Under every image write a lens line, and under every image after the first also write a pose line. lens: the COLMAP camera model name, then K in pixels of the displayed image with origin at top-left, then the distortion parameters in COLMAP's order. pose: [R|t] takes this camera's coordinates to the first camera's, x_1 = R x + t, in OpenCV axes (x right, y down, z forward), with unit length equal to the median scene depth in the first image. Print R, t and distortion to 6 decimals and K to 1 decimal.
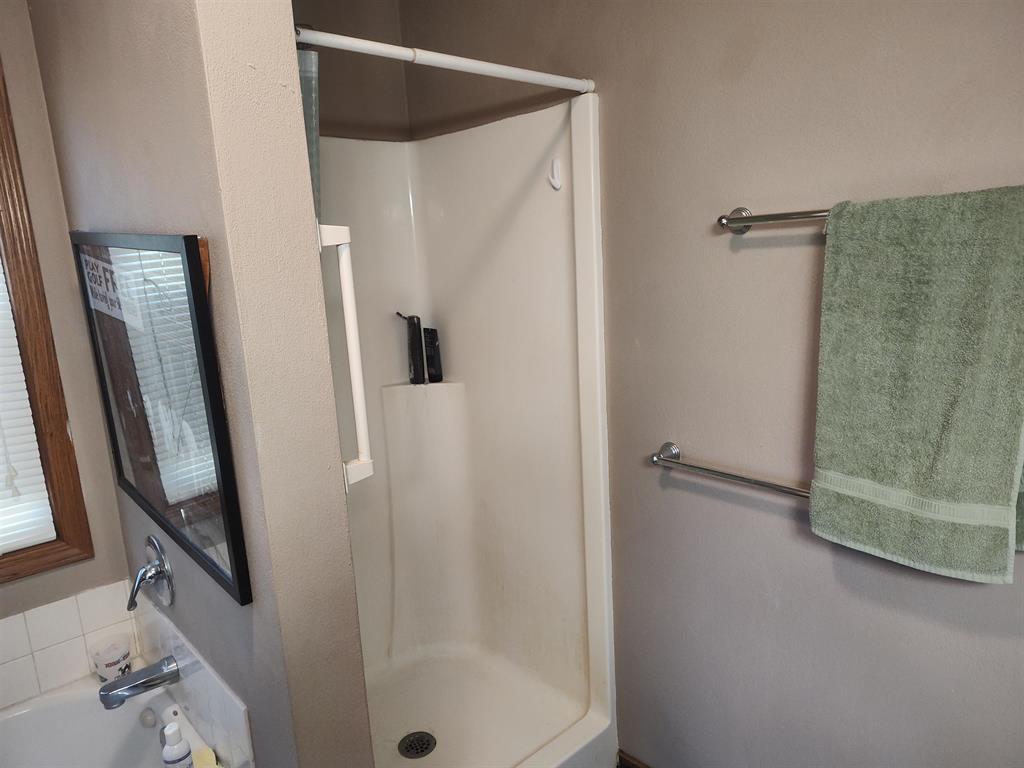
lens RADIAL K [[700.9, 0, 516.3], [0, 700.9, 381.6], [0, 0, 1]] dist [0.070691, -0.095740]
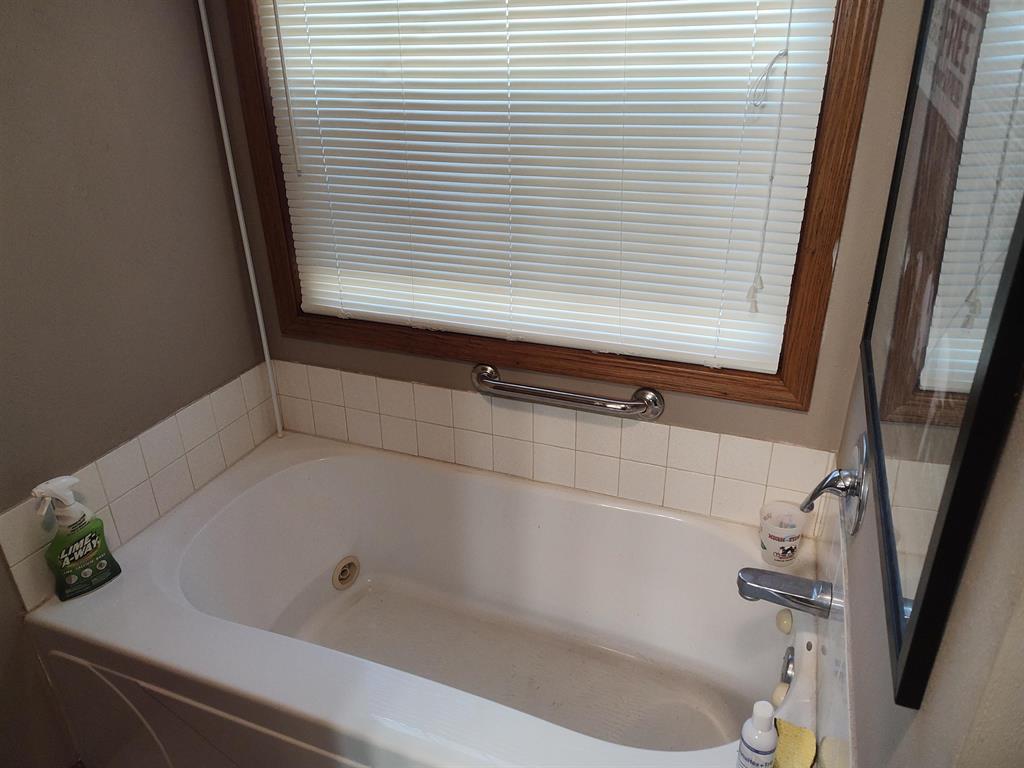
lens RADIAL K [[700.9, 0, 516.3], [0, 700.9, 381.6], [0, 0, 1]] dist [0.070691, -0.095740]
pose [[0.456829, 0.427087, -0.780323, -0.133378], [-0.181890, 0.903520, 0.388030, -0.039633], [0.870760, -0.035330, 0.490437, 0.323606]]
